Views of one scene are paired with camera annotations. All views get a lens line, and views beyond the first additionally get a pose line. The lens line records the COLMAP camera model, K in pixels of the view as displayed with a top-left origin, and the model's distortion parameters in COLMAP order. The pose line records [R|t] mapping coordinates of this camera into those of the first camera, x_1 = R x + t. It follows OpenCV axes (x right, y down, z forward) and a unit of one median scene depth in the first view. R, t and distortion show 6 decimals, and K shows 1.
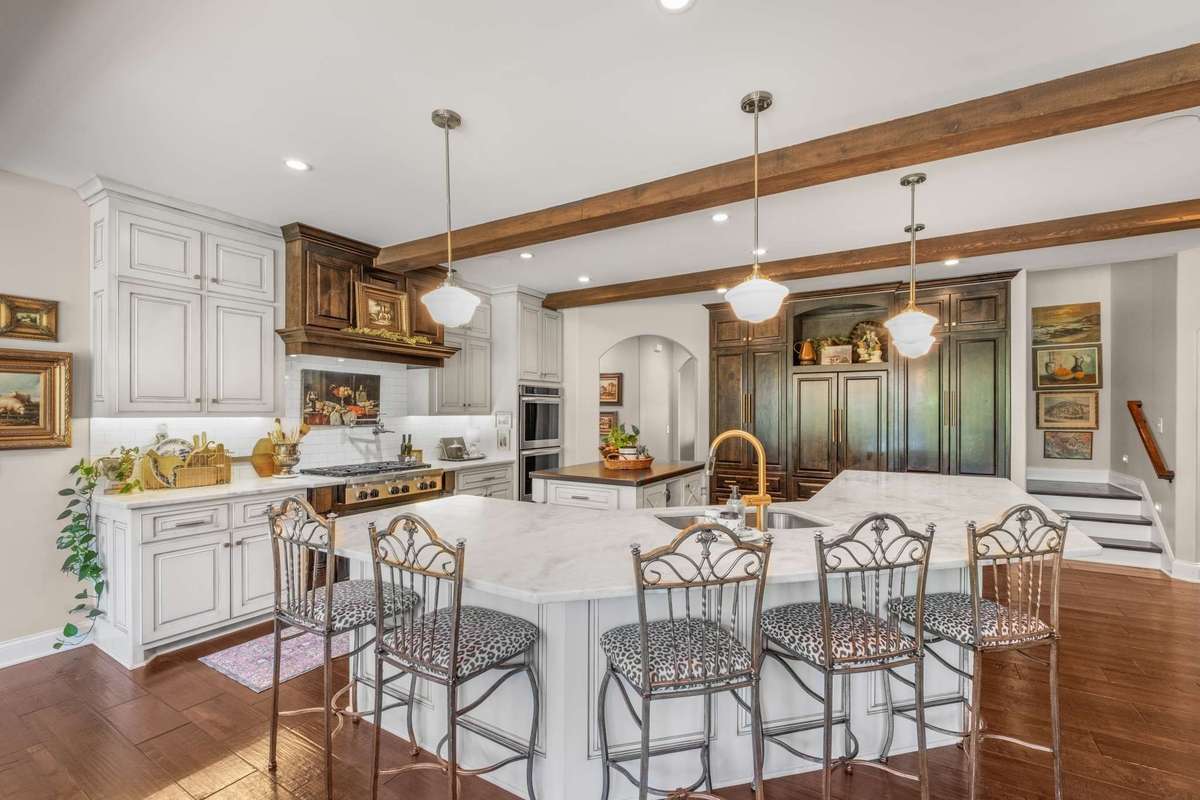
lens RADIAL K [[521.2, 0, 602.6], [0, 521.2, 405.0], [0, 0, 1]] dist [-0.000112, 0.000020]
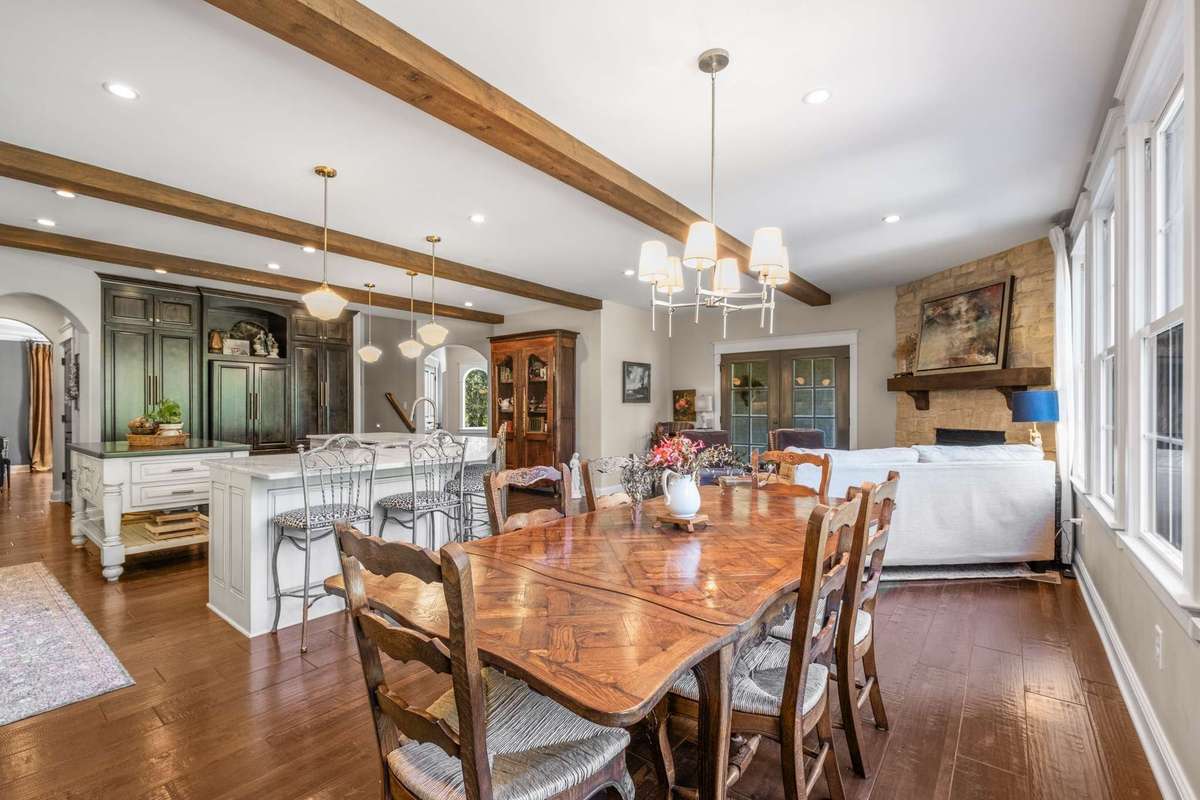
lens RADIAL K [[523.9, 0, 602.3], [0, 523.9, 405.9], [0, 0, 1]] dist [-0.000202, -0.000019]
pose [[0.117893, 0.003011, 0.993022, -0.688081], [-0.000789, 0.999995, -0.002939, 0.043757], [-0.993026, -0.000437, 0.117895, 0.022130]]
